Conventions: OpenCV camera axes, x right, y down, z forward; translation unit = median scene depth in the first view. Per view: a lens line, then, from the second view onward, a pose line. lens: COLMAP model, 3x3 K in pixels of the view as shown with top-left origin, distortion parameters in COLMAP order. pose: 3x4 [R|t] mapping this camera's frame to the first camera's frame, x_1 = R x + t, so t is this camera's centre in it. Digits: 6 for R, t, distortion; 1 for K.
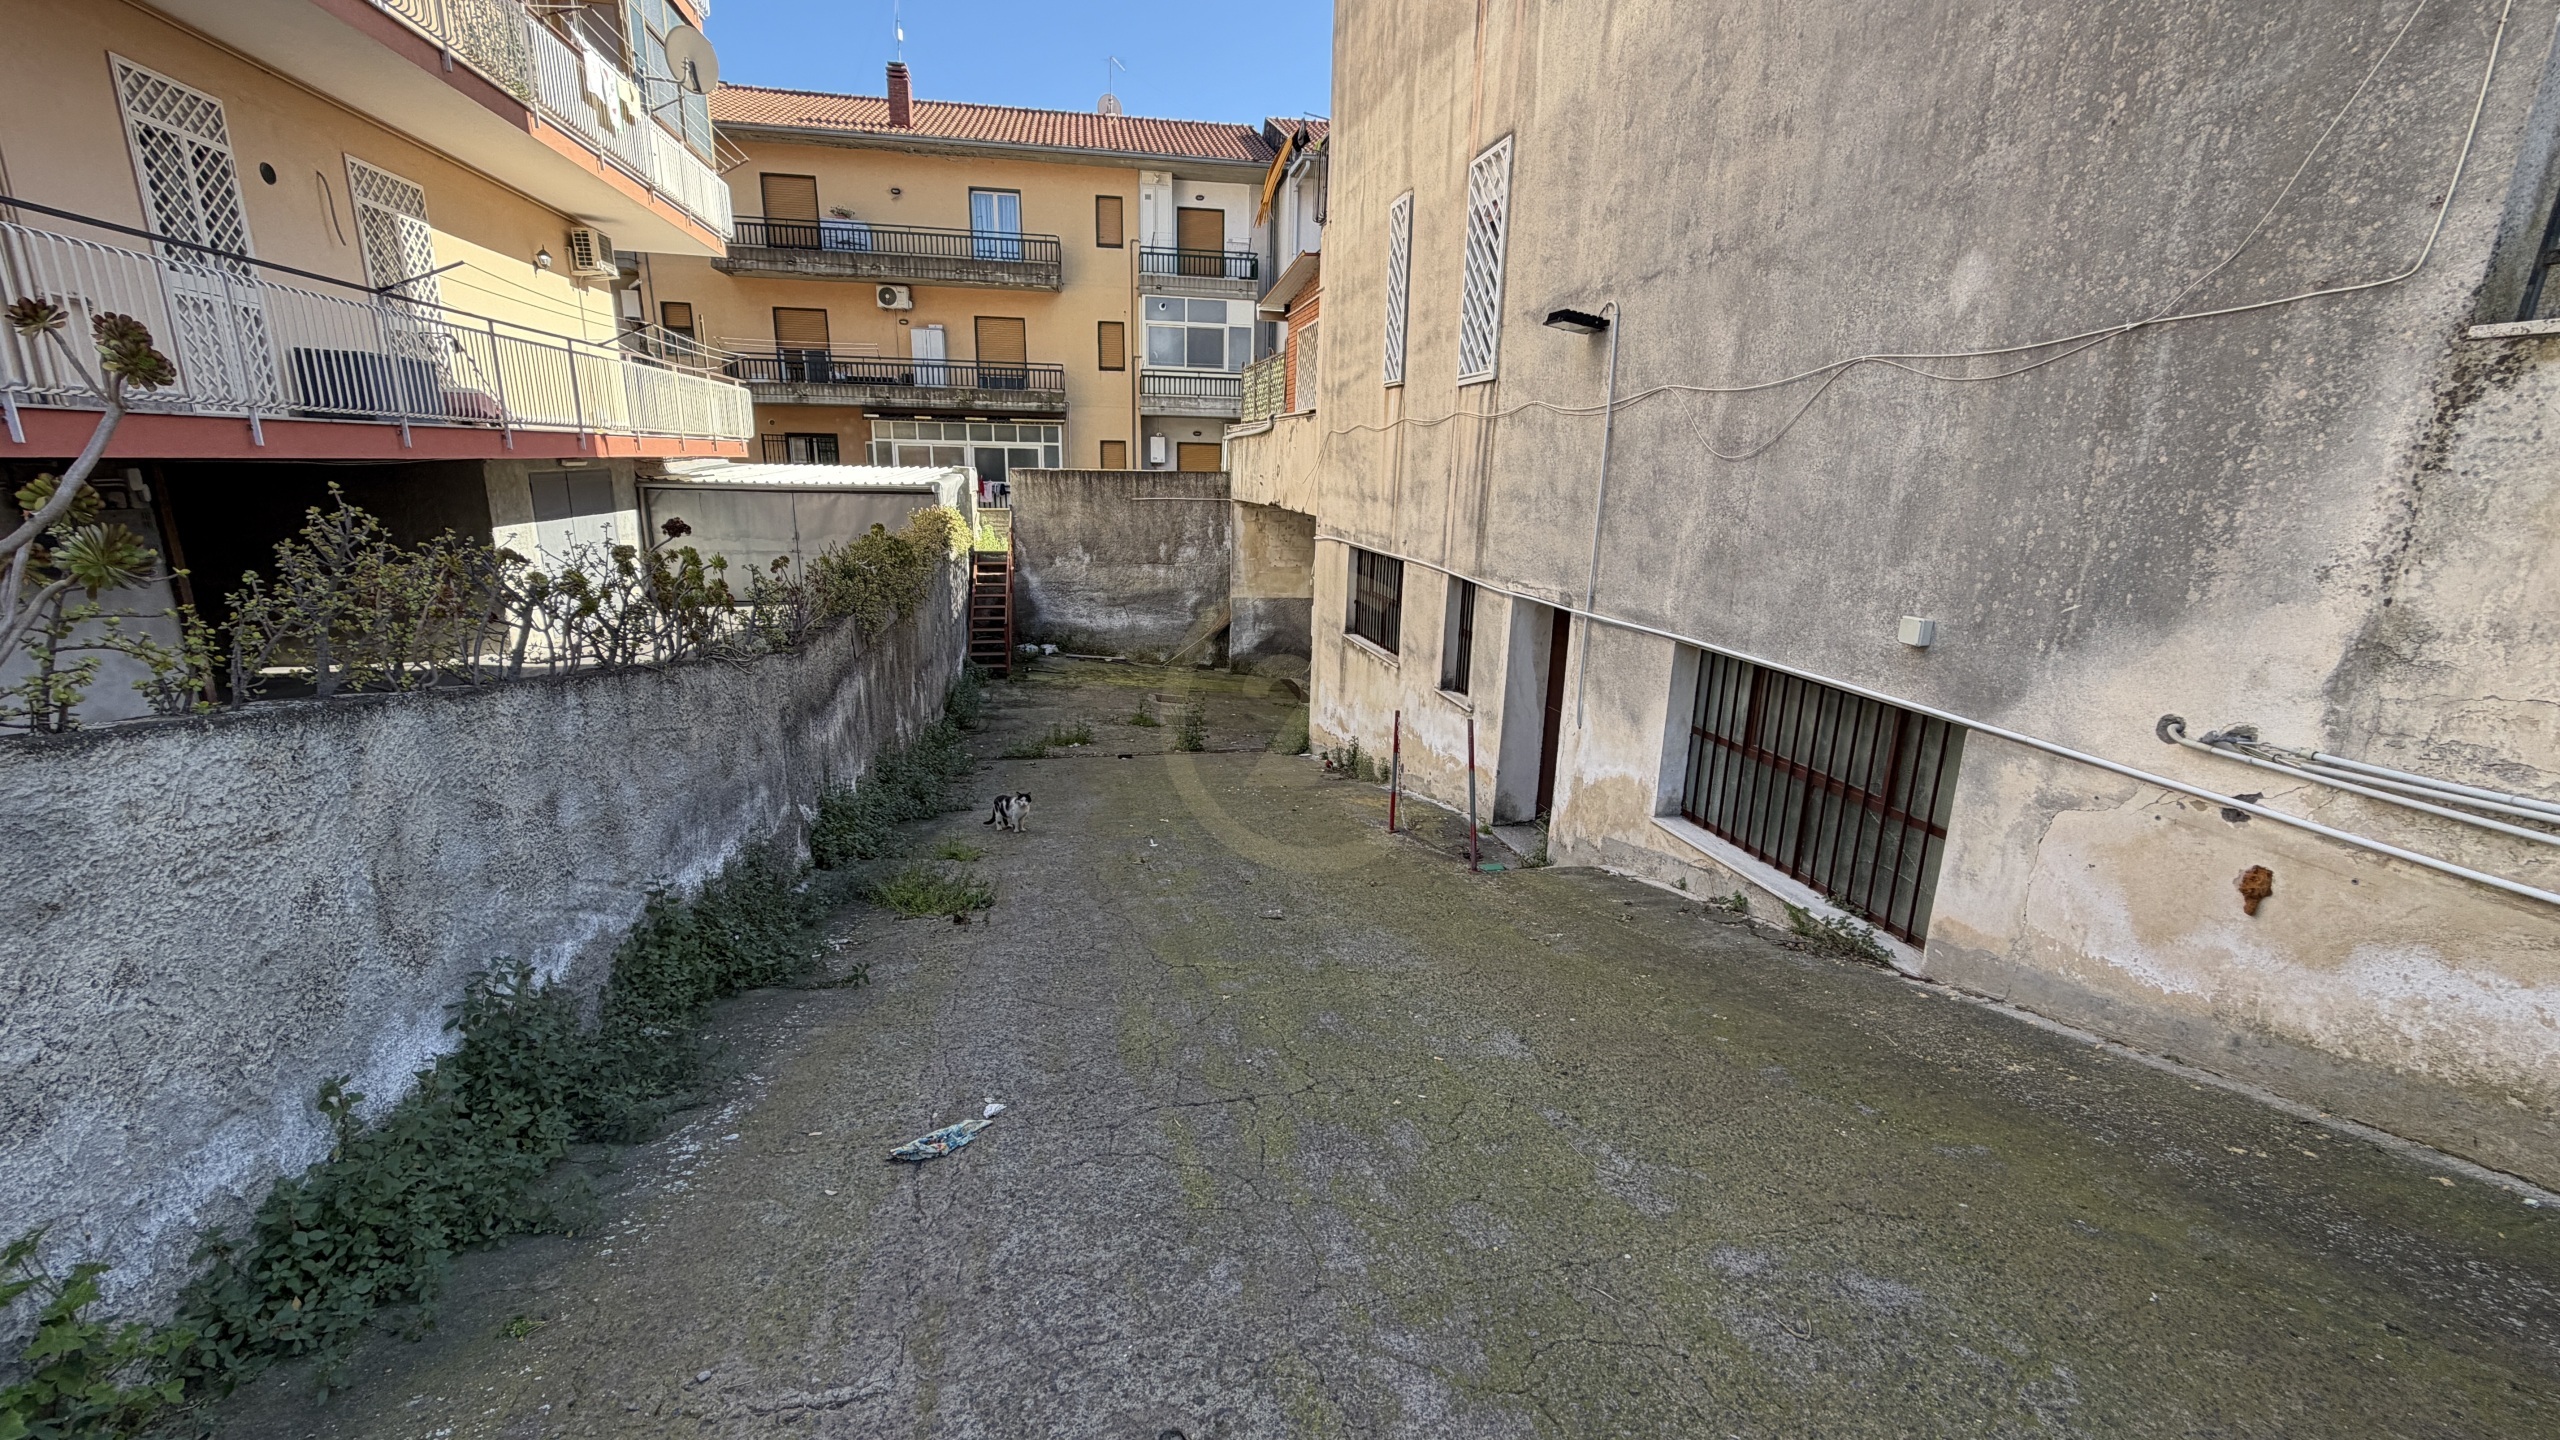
lens RADIAL K [[1010.8, 0, 1275.1], [0, 1010.8, 717.9], [0, 0, 1]] dist [0.000936, -0.000290]
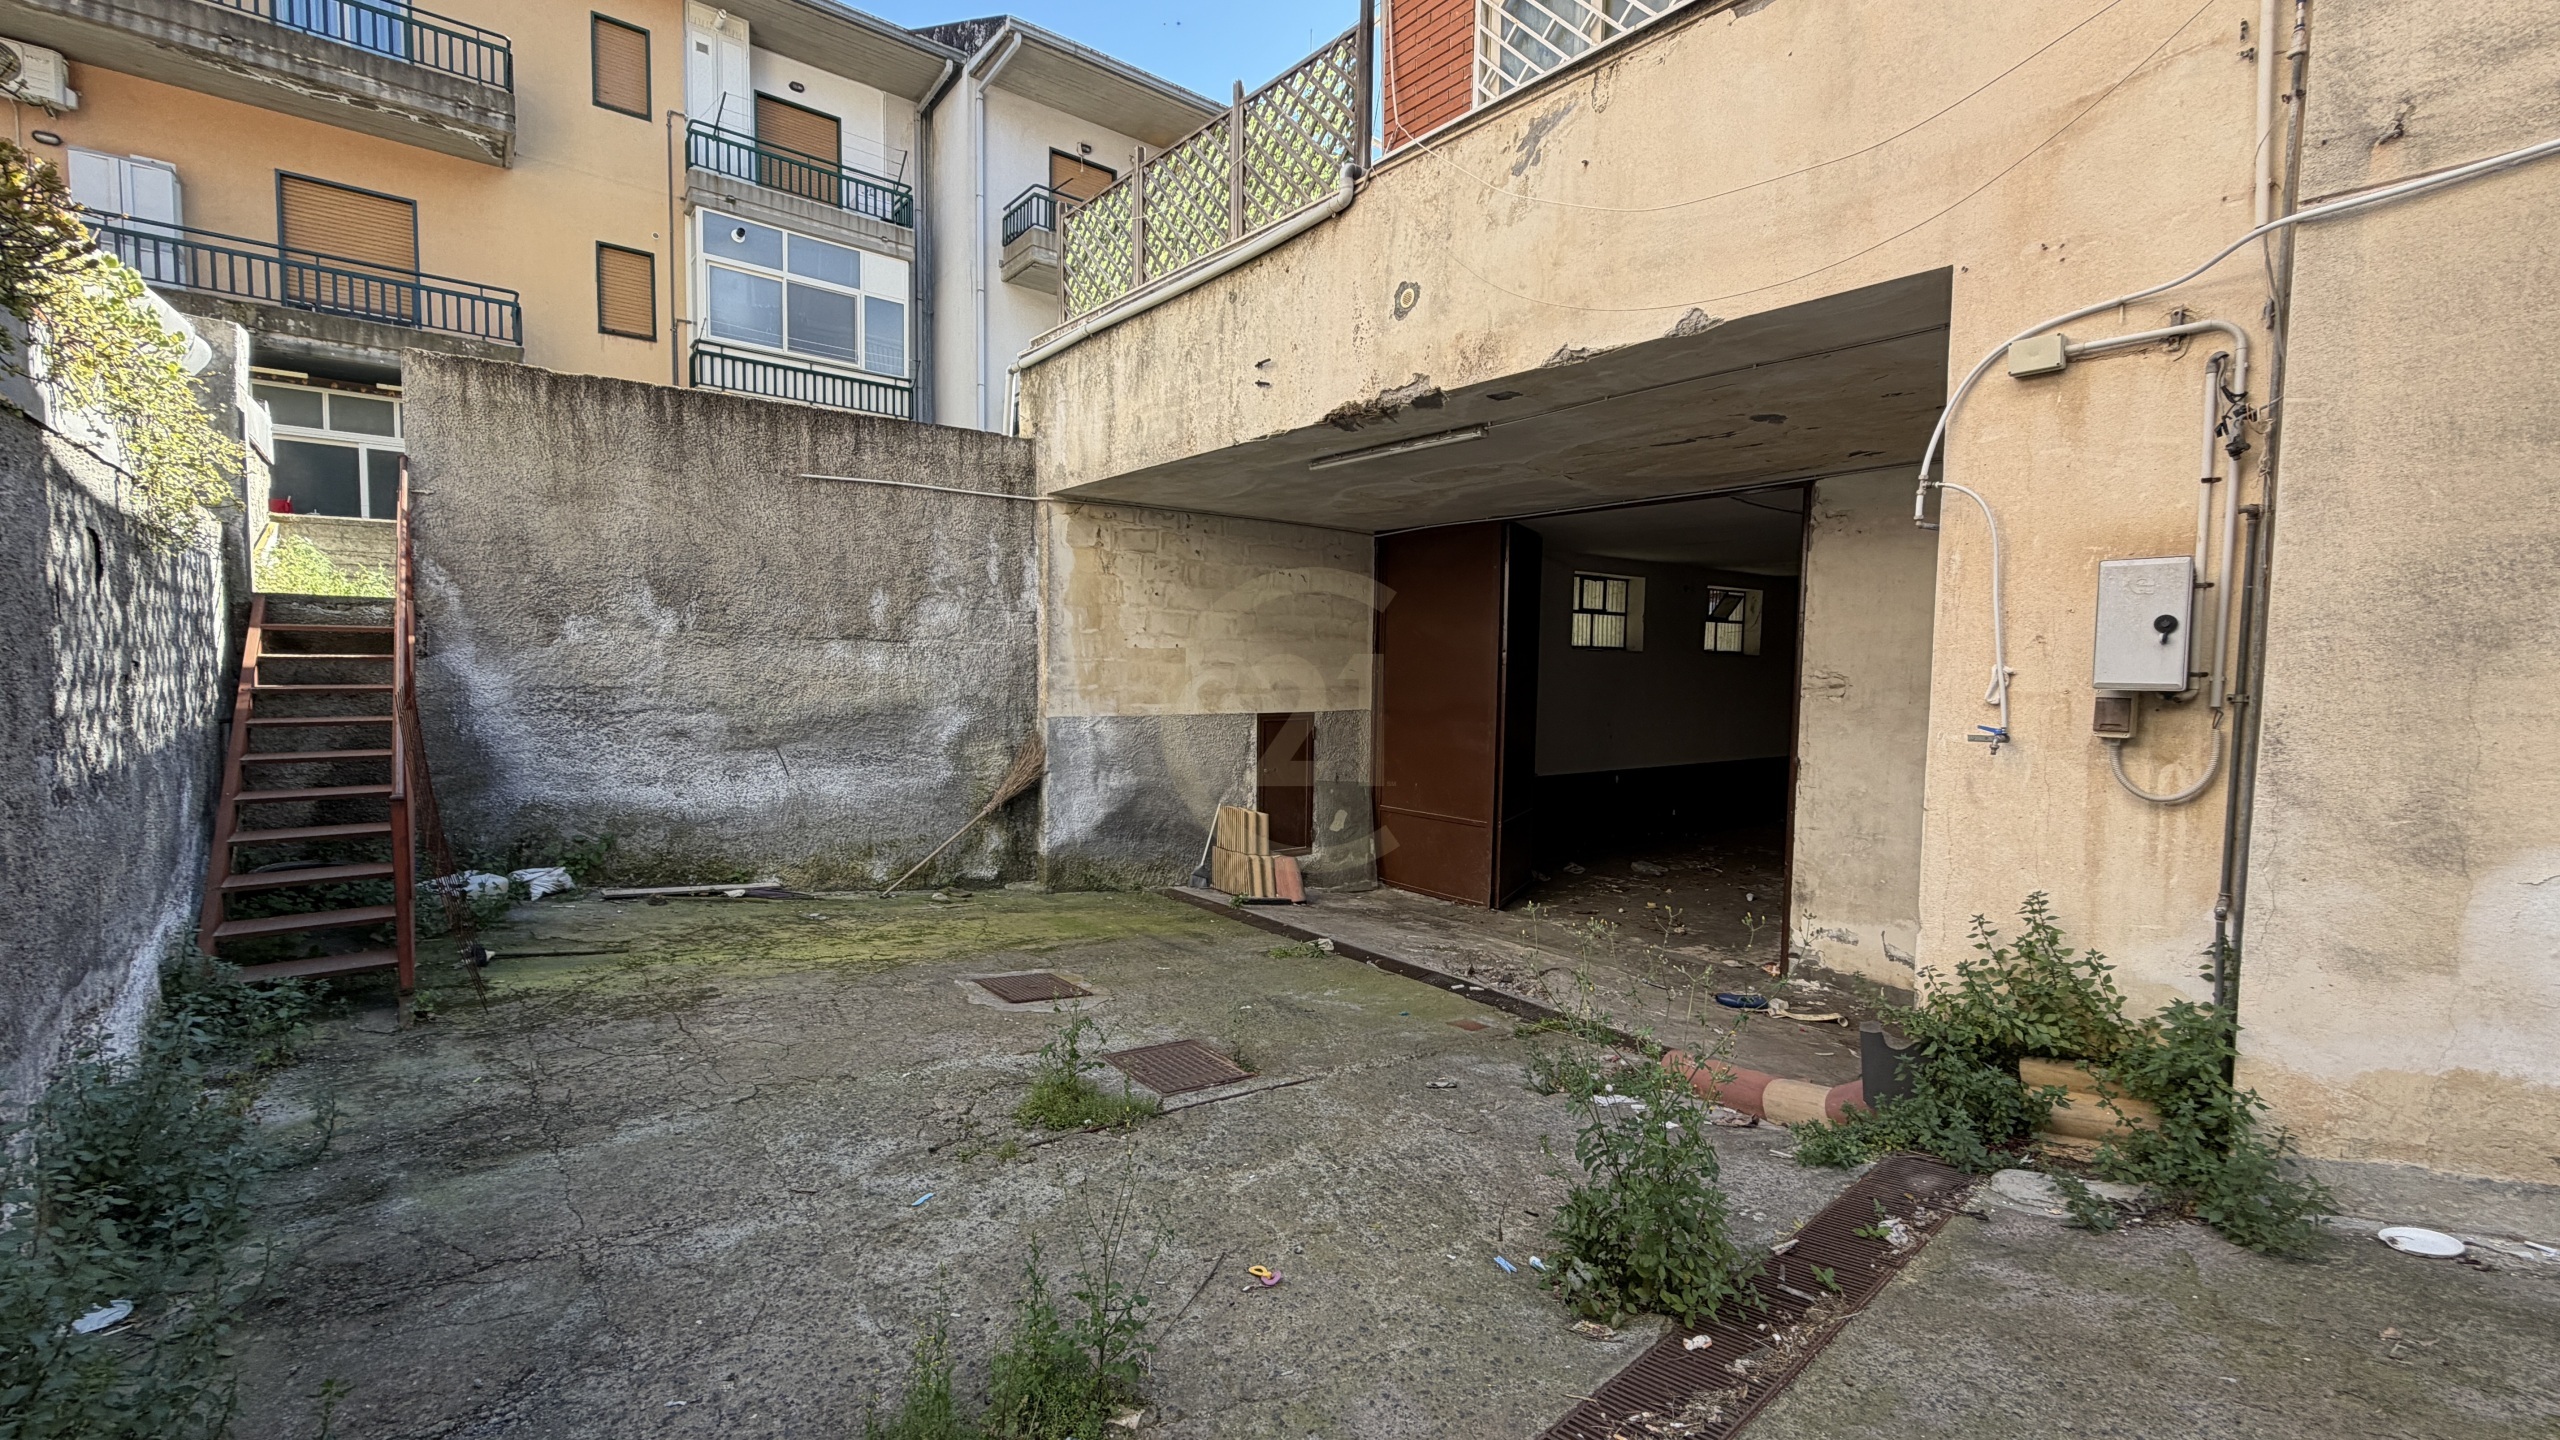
lens RADIAL K [[1010.8, 0, 1270.9], [0, 1010.8, 723.1], [0, 0, 1]] dist [0.000936, -0.000290]
pose [[0.879748, -0.036812, 0.474013, -0.164012], [0.121745, 0.981199, -0.149753, -0.038752], [-0.459588, 0.189453, 0.867690, 0.570864]]
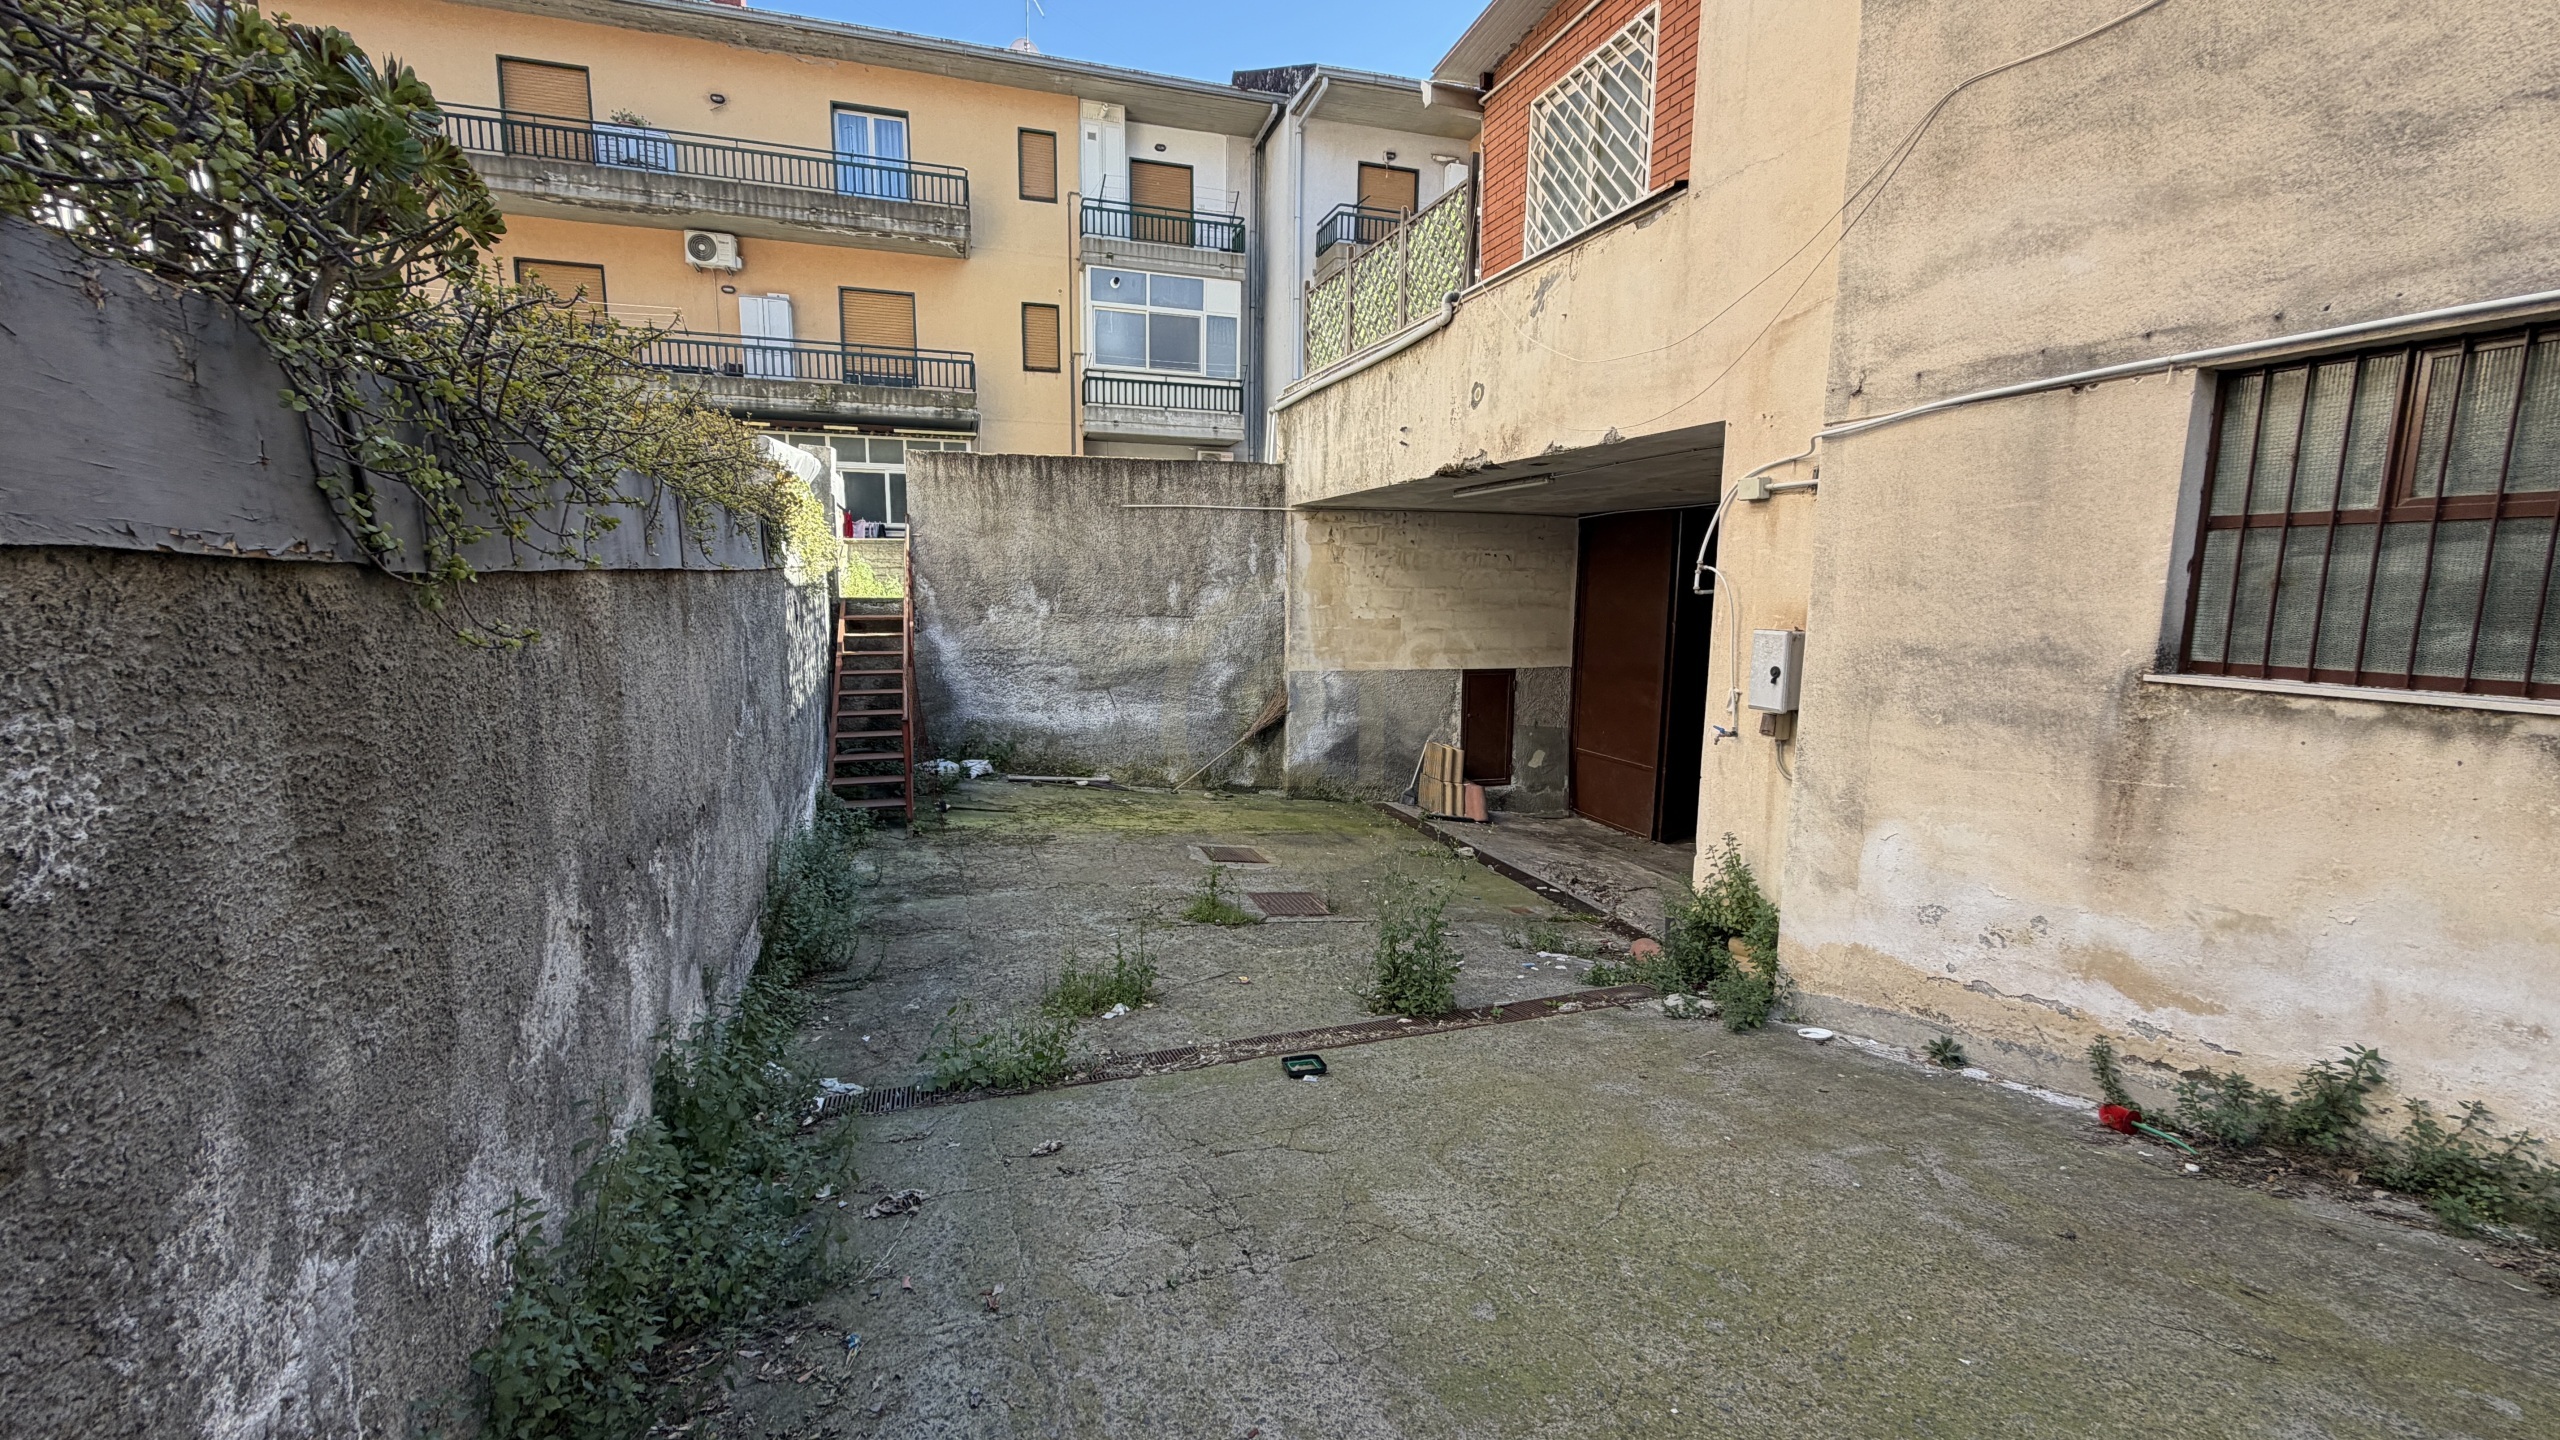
lens RADIAL K [[1010.8, 0, 1273.9], [0, 1010.8, 720.1], [0, 0, 1]] dist [0.000936, -0.000290]
pose [[0.991881, -0.028393, 0.123957, -0.125801], [0.041687, 0.993491, -0.106011, -0.027181], [-0.120141, 0.110317, 0.986609, 0.412173]]
